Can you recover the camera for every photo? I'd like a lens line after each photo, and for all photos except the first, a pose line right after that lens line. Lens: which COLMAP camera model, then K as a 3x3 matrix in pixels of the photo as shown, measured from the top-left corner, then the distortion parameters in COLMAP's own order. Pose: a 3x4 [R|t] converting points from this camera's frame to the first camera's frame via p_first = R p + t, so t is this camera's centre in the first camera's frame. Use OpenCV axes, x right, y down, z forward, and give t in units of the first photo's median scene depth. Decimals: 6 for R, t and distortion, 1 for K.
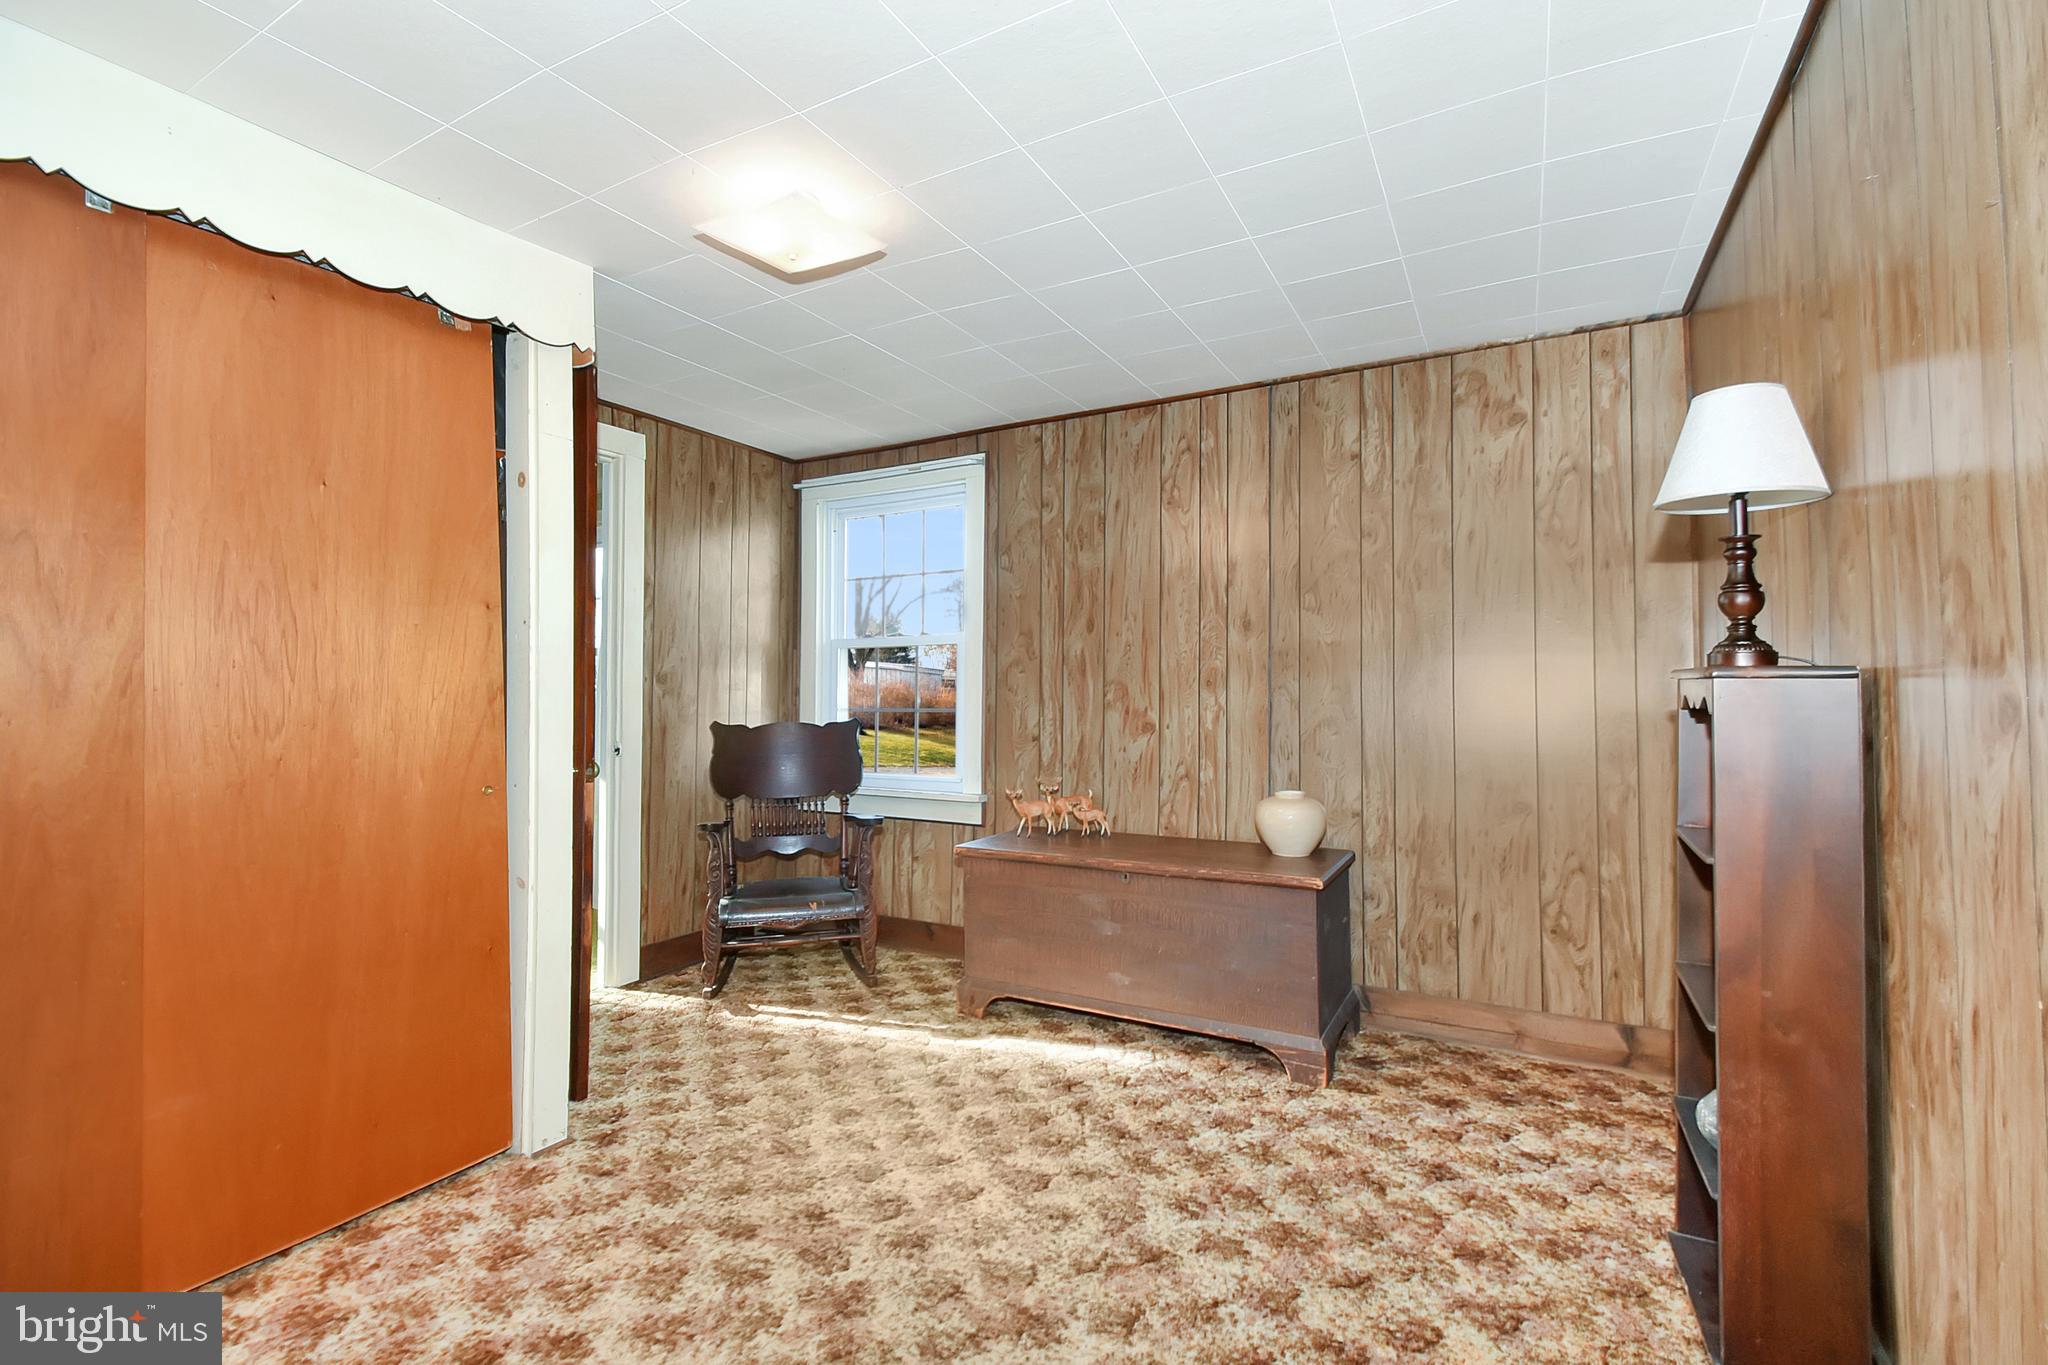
lens RADIAL K [[902.6, 0, 1024.0], [0, 902.6, 682.5], [0, 0, 1]] dist [0.000315, -0.027098]
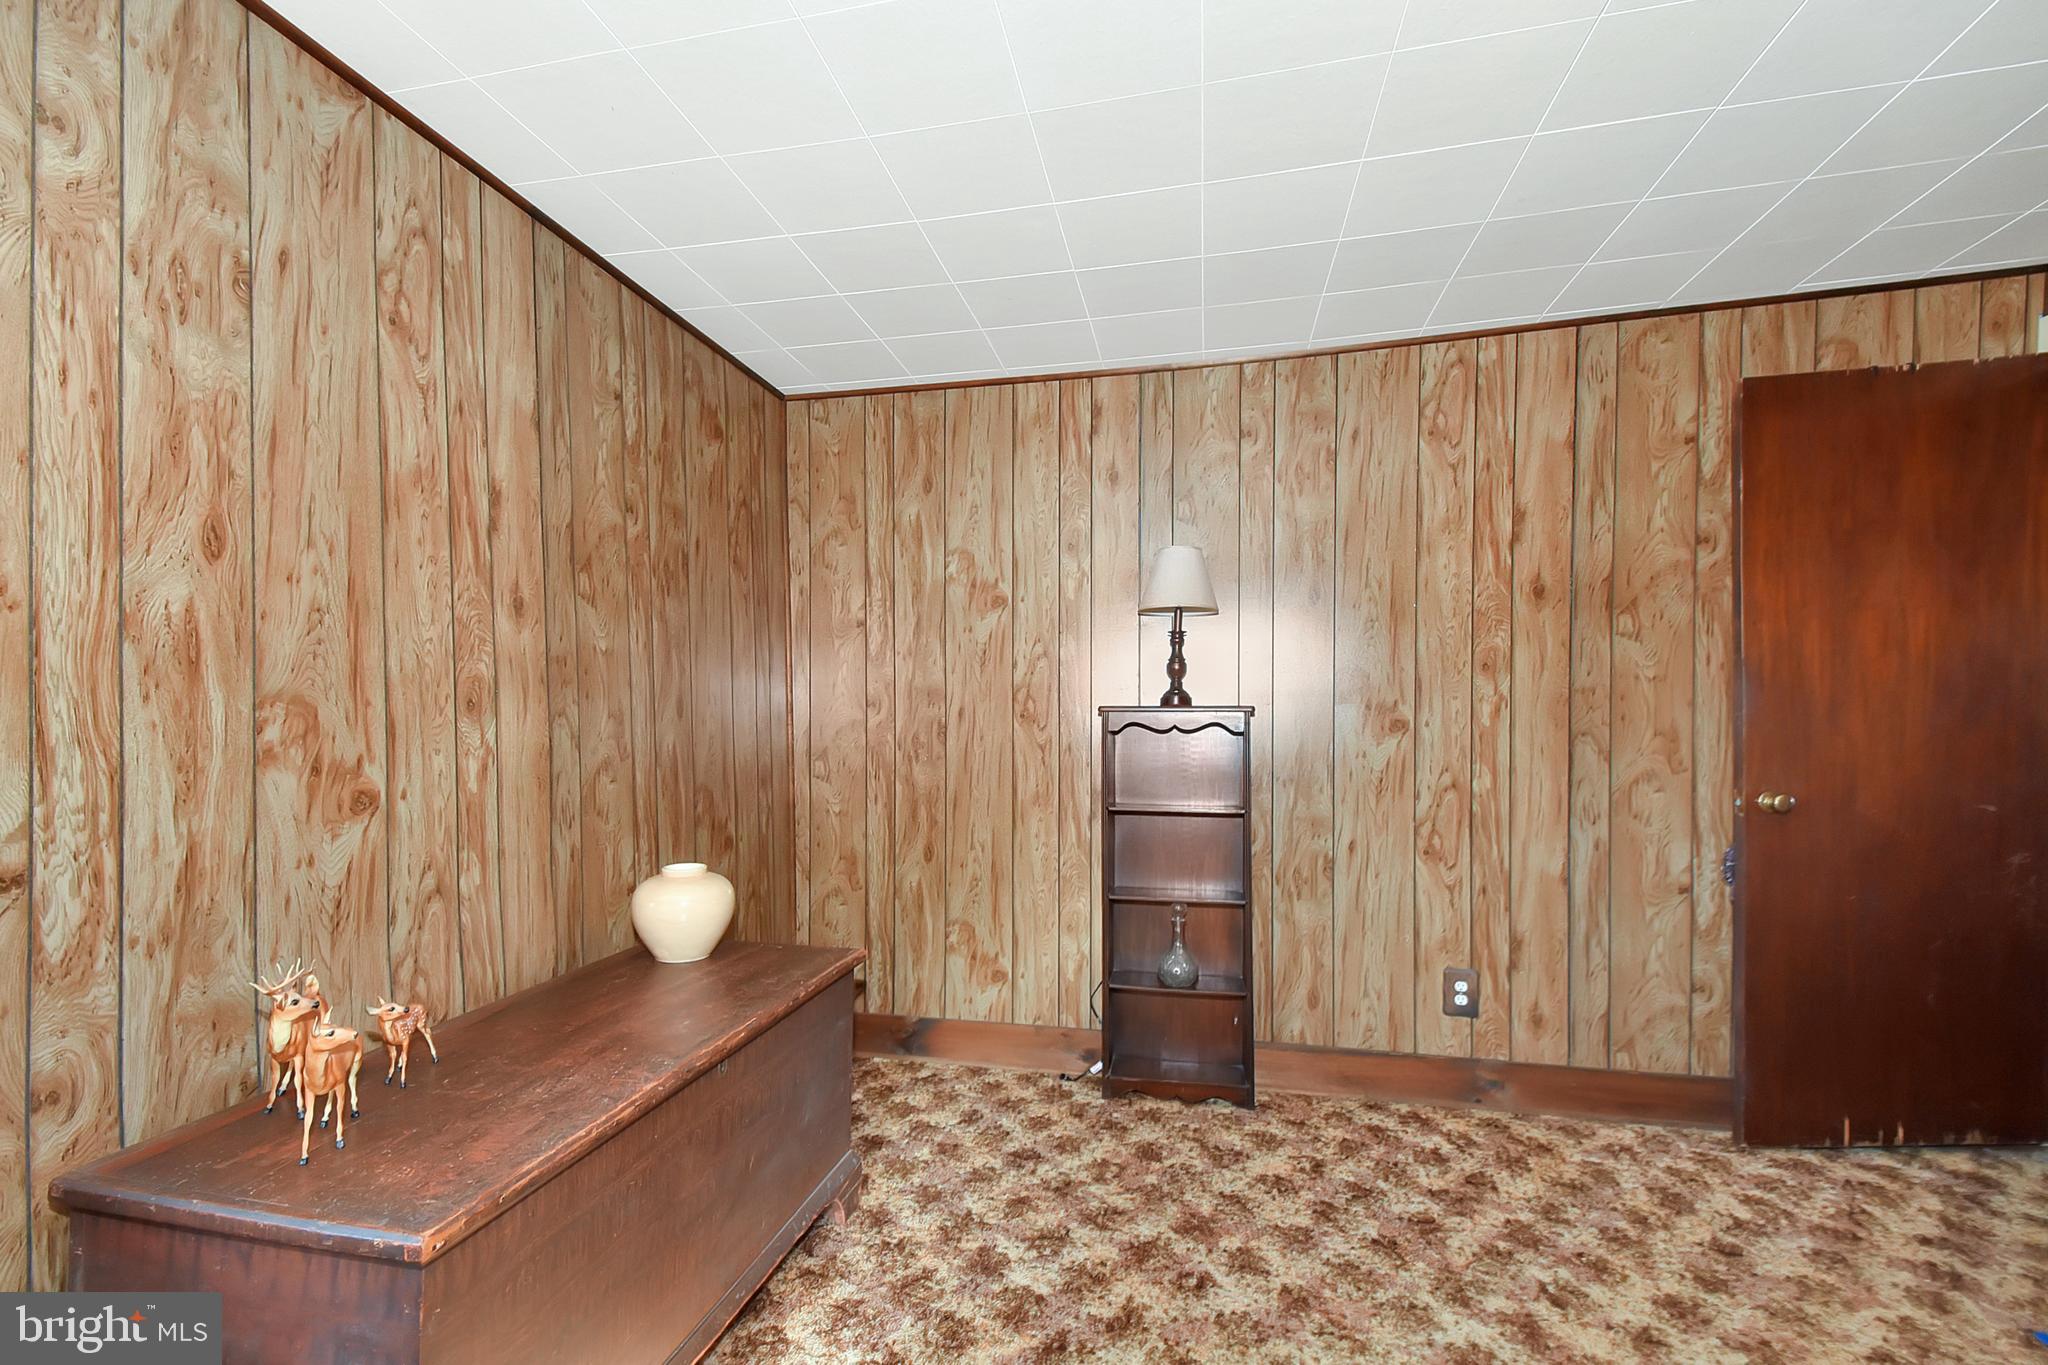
lens RADIAL K [[899.2, 0, 1003.6], [0, 899.2, 713.9], [0, 0, 1]] dist [0.000837, -0.011996]
pose [[-0.254382, 0.010436, 0.967048, -0.416611], [-0.005205, 0.999913, -0.012160, 0.011714], [-0.967090, -0.008126, -0.254305, 0.908038]]
